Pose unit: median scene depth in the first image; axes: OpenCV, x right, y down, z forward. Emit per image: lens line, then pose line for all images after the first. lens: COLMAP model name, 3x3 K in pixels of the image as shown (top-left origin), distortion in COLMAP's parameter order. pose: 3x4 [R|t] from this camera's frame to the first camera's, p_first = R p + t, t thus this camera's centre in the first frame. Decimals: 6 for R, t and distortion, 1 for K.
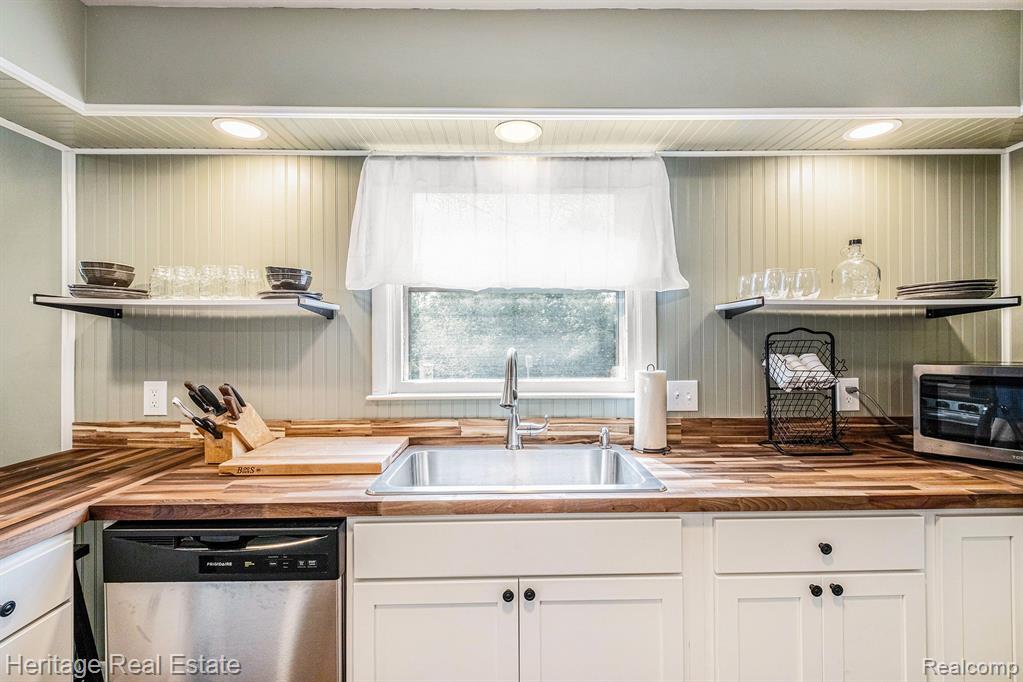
lens RADIAL K [[446.2, 0, 526.5], [0, 446.2, 342.1], [0, 0, 1]] dist [-0.013600, -0.001496]
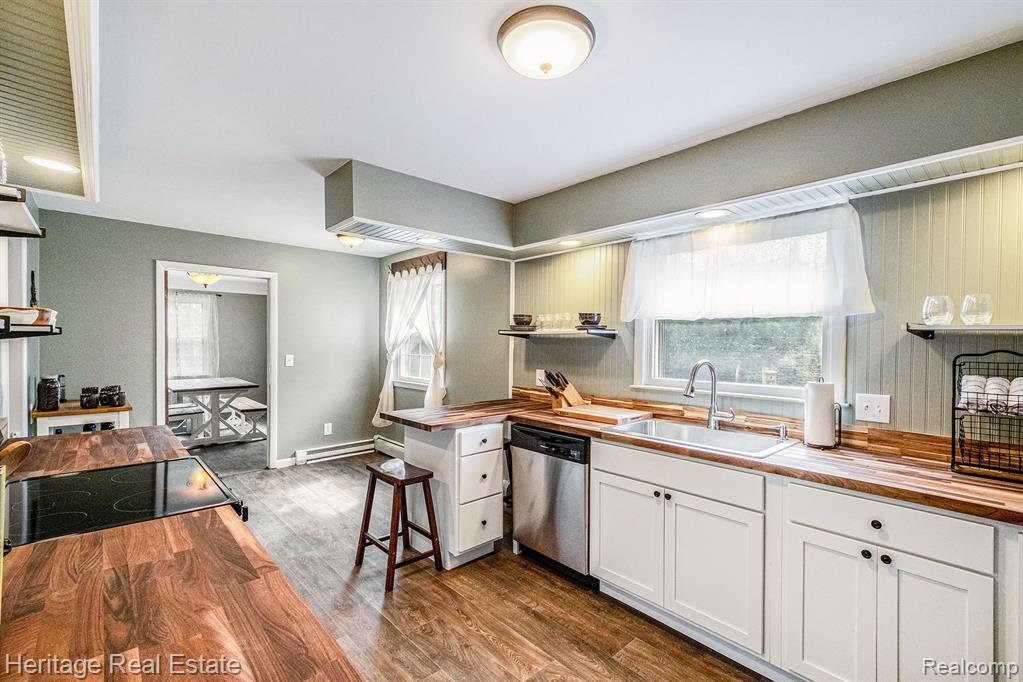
lens RADIAL K [[446.2, 0, 505.2], [0, 446.2, 343.1], [0, 0, 1]] dist [-0.013600, -0.001496]
pose [[0.637873, 0.009540, -0.770082, 0.675678], [-0.011523, 0.999930, 0.002843, -0.038908], [0.770055, 0.007060, 0.637938, -0.466162]]
